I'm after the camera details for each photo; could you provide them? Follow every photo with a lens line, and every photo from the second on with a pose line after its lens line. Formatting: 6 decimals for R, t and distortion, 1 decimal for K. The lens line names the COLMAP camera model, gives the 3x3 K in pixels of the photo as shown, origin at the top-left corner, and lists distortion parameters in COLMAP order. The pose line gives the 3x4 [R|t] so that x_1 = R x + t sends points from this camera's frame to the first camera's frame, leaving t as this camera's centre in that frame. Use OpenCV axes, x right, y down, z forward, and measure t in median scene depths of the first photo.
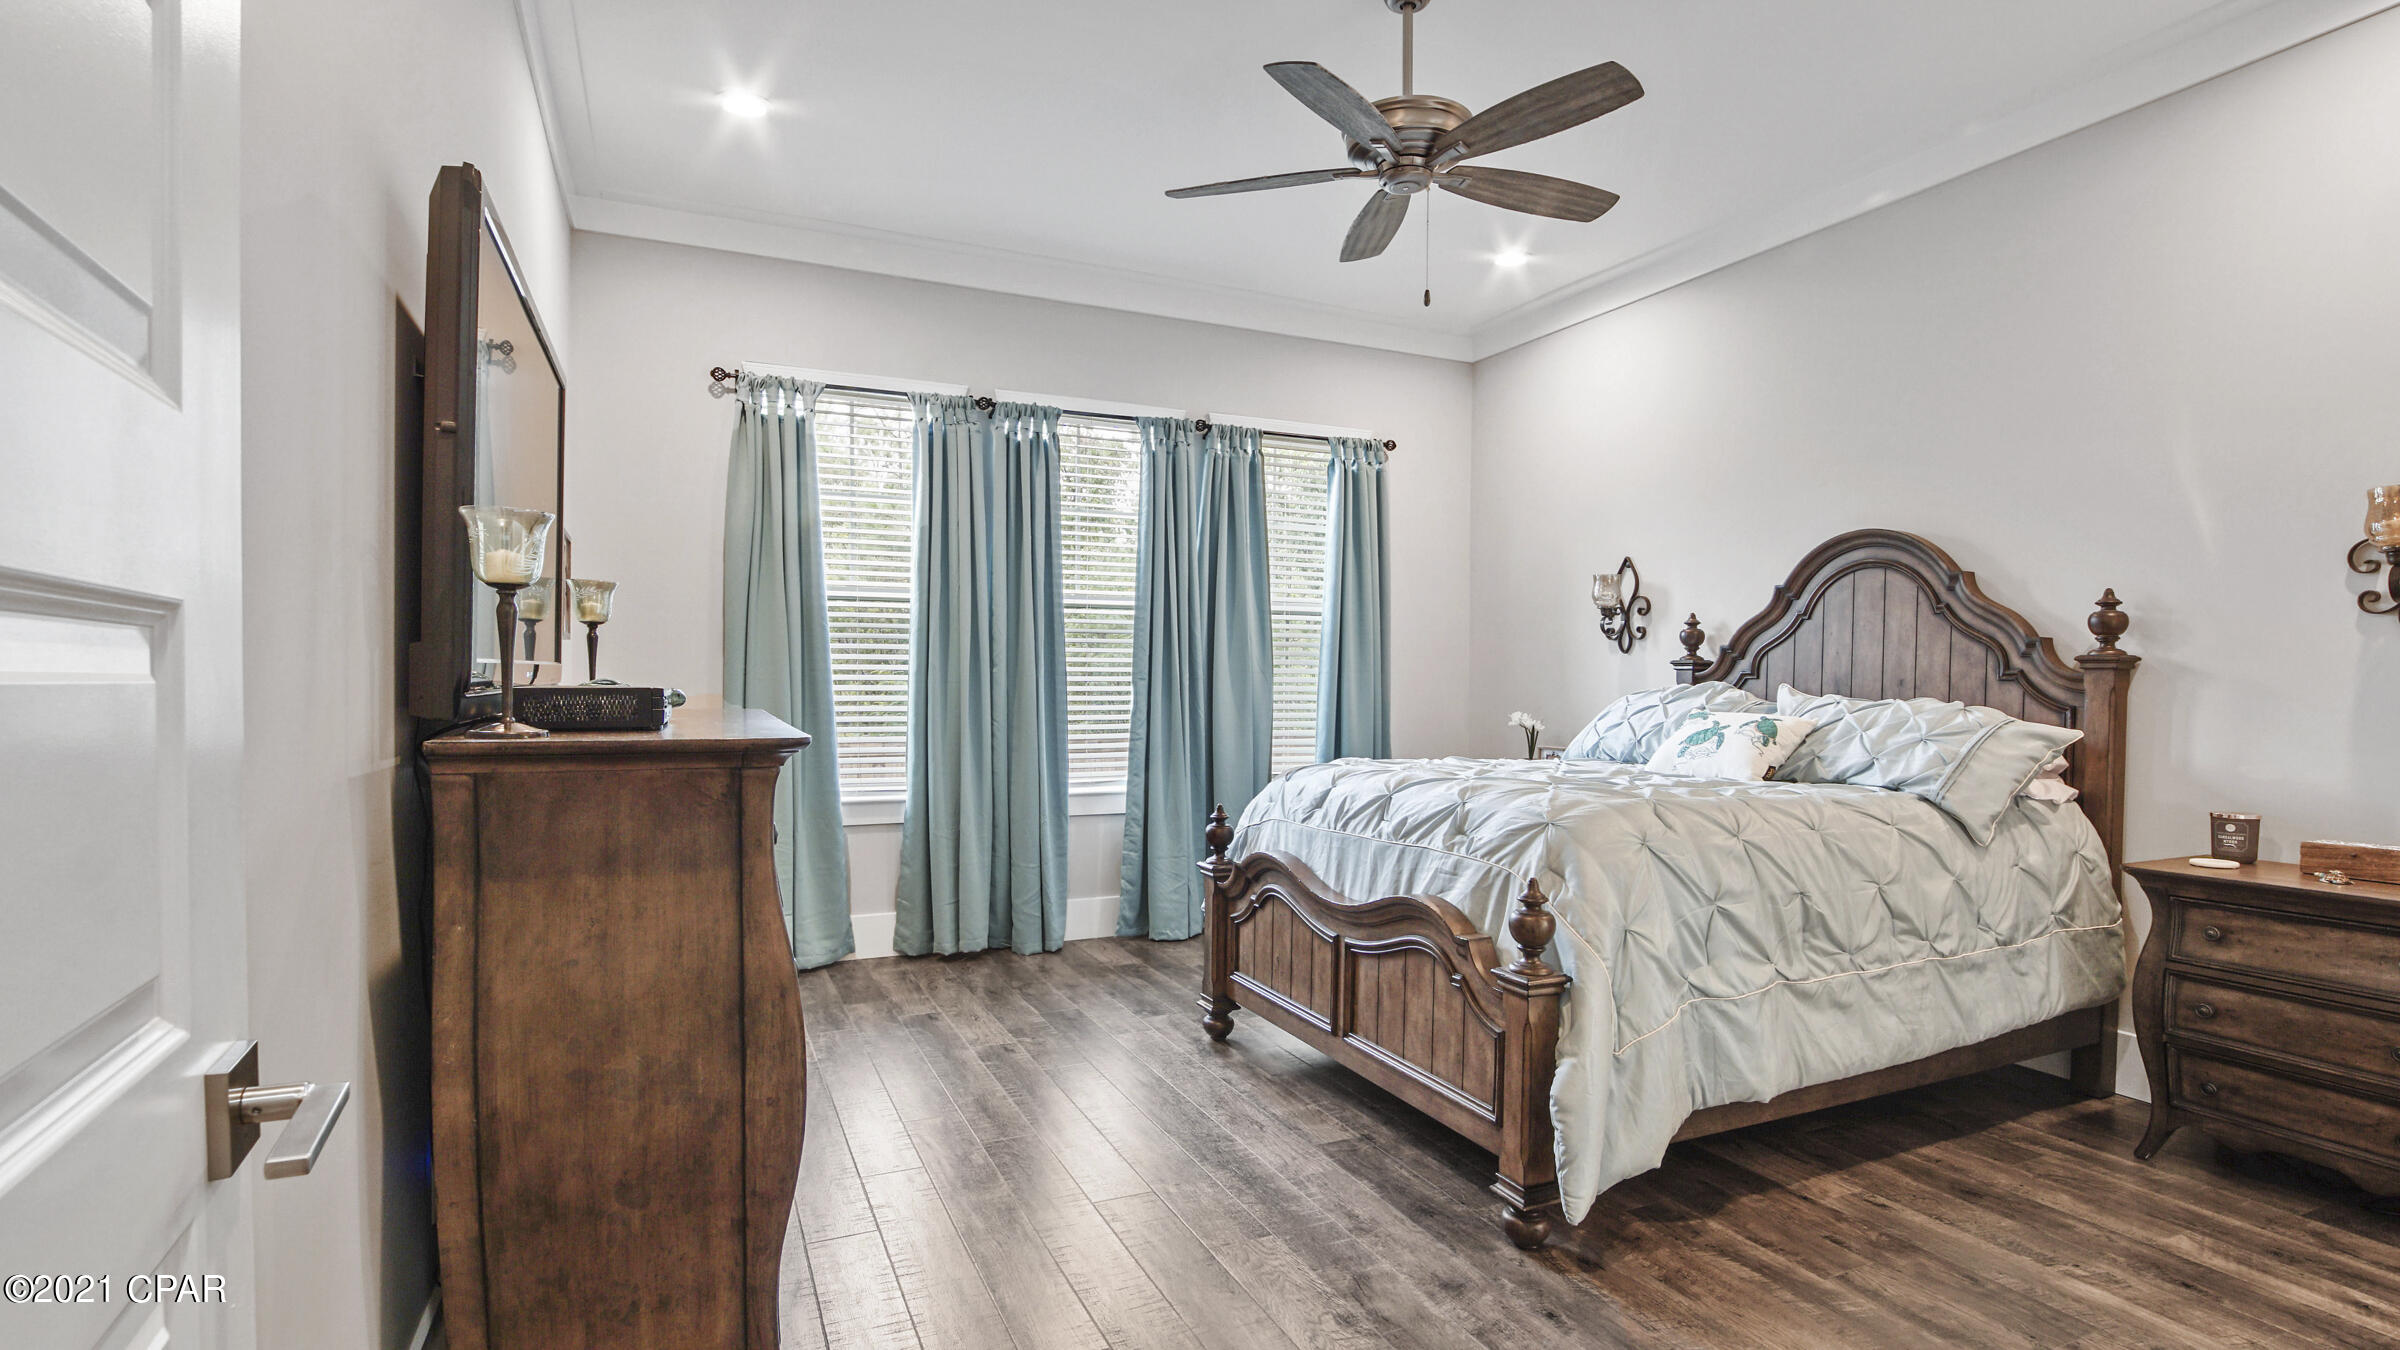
lens RADIAL K [[1099.9, 0, 1188.4], [0, 1099.9, 698.1], [0, 0, 1]] dist [-0.019089, 0.000963]
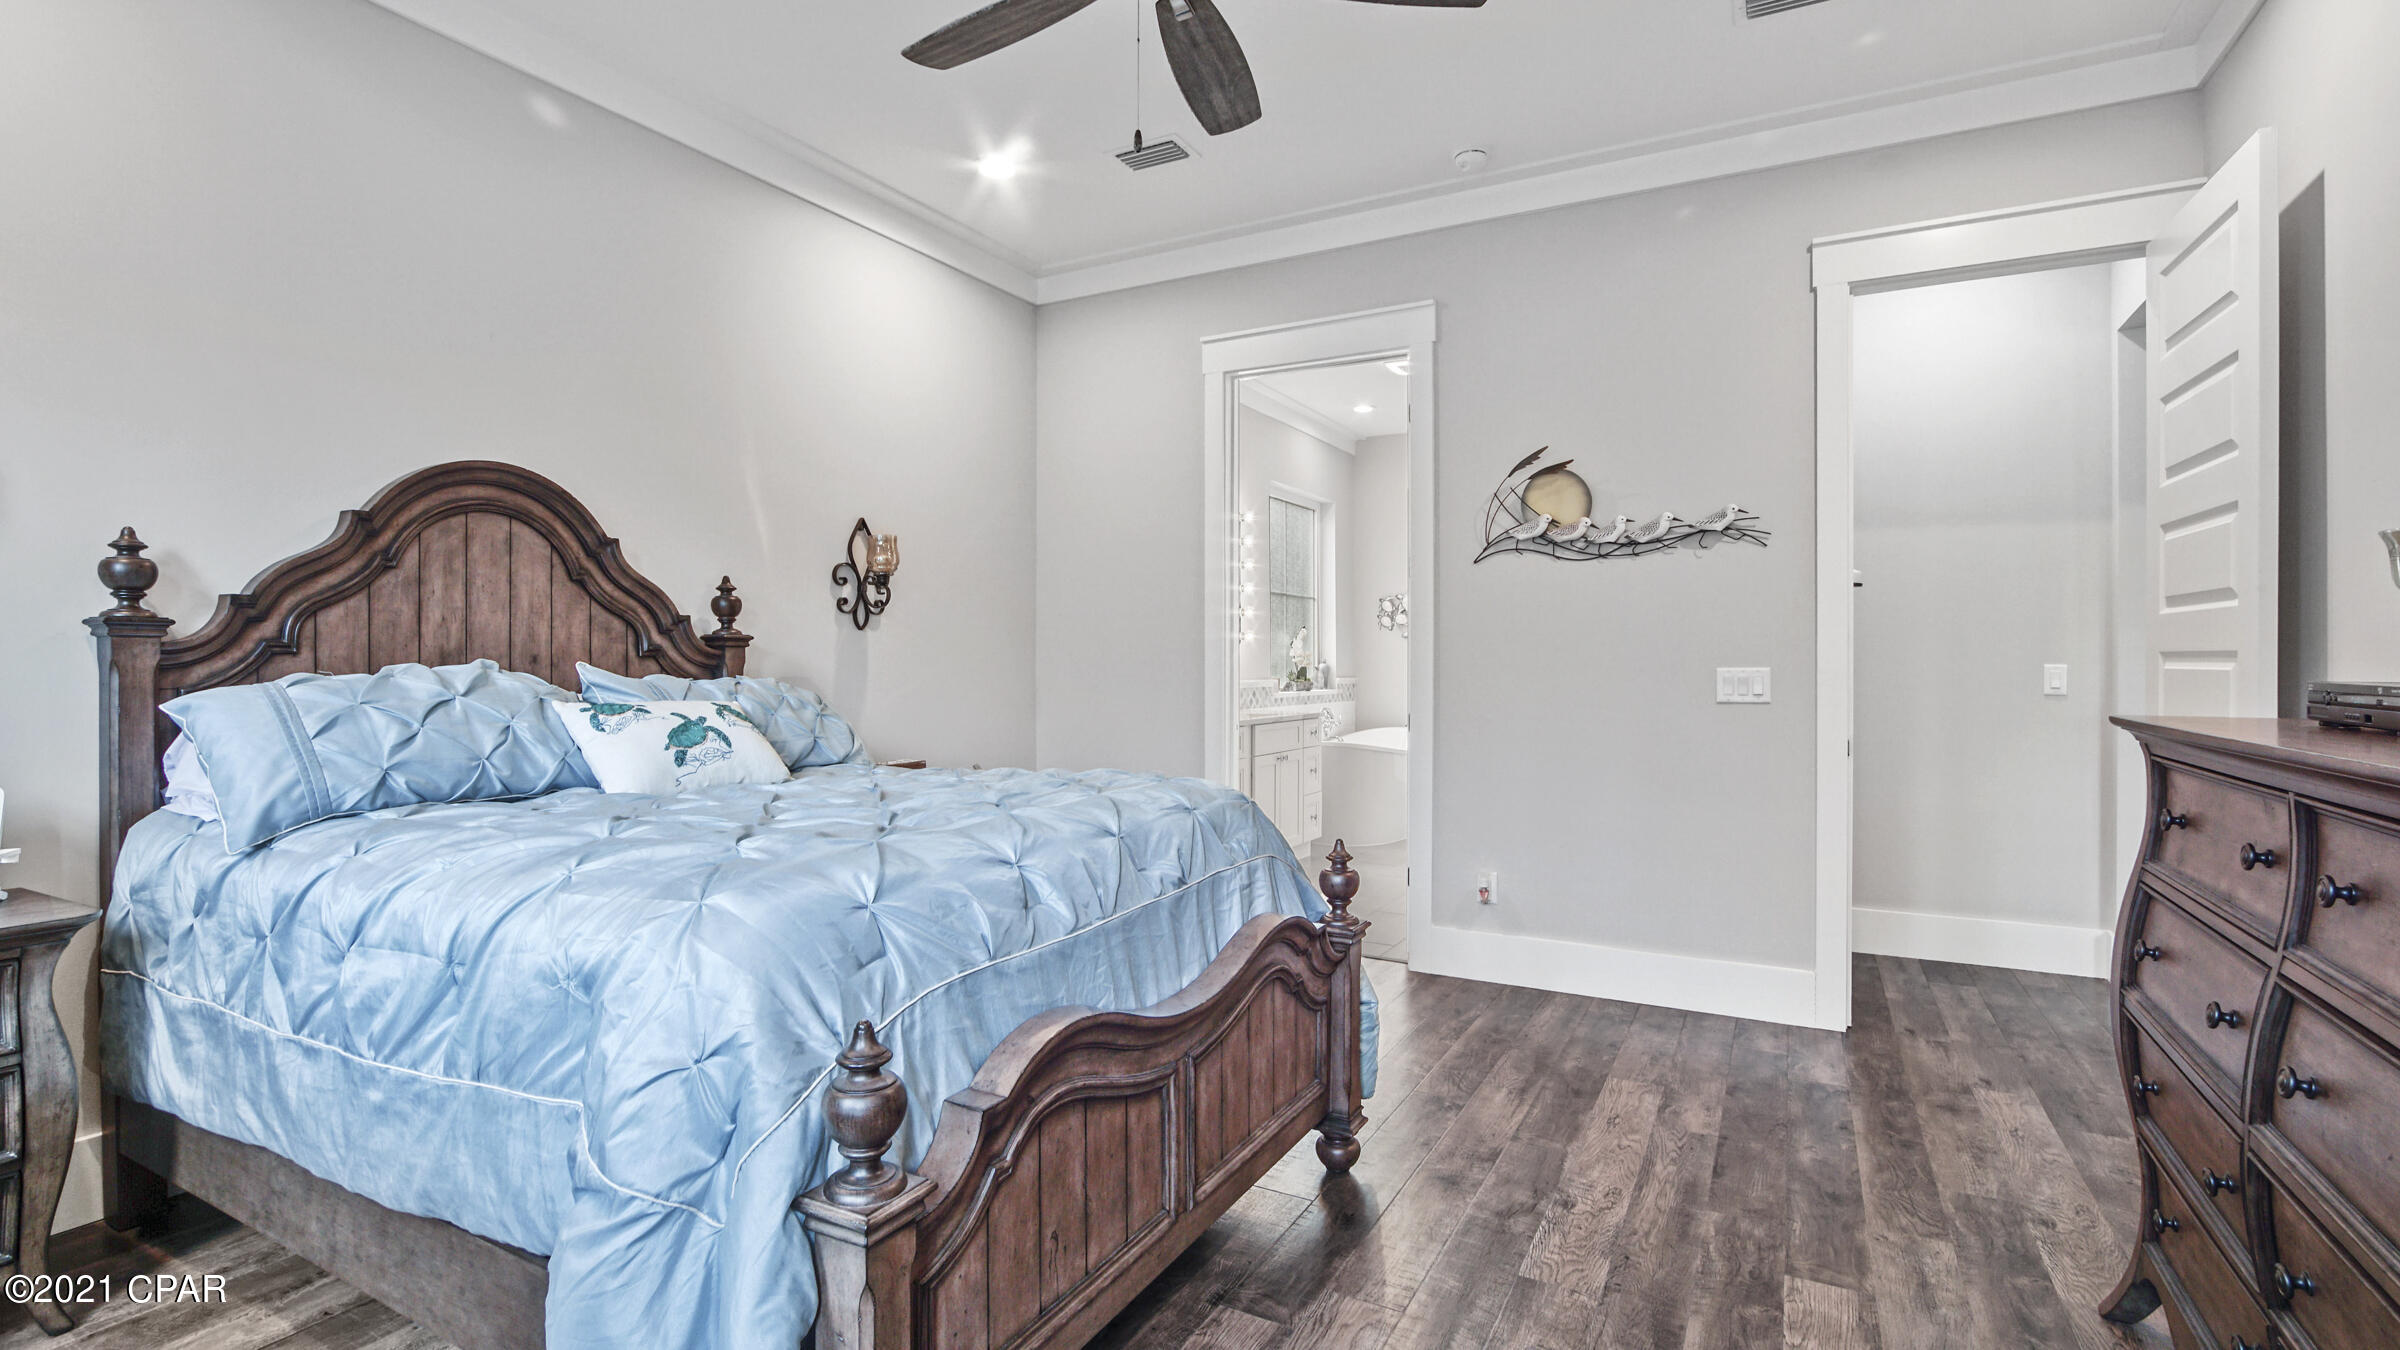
lens RADIAL K [[1099.9, 0, 1184.0], [0, 1099.9, 654.6], [0, 0, 1]] dist [-0.019089, 0.000963]
pose [[-0.588328, -0.017253, 0.808439, -0.316485], [-0.005156, 0.999832, 0.017585, -0.035652], [-0.808606, 0.006177, -0.588318, 1.116881]]
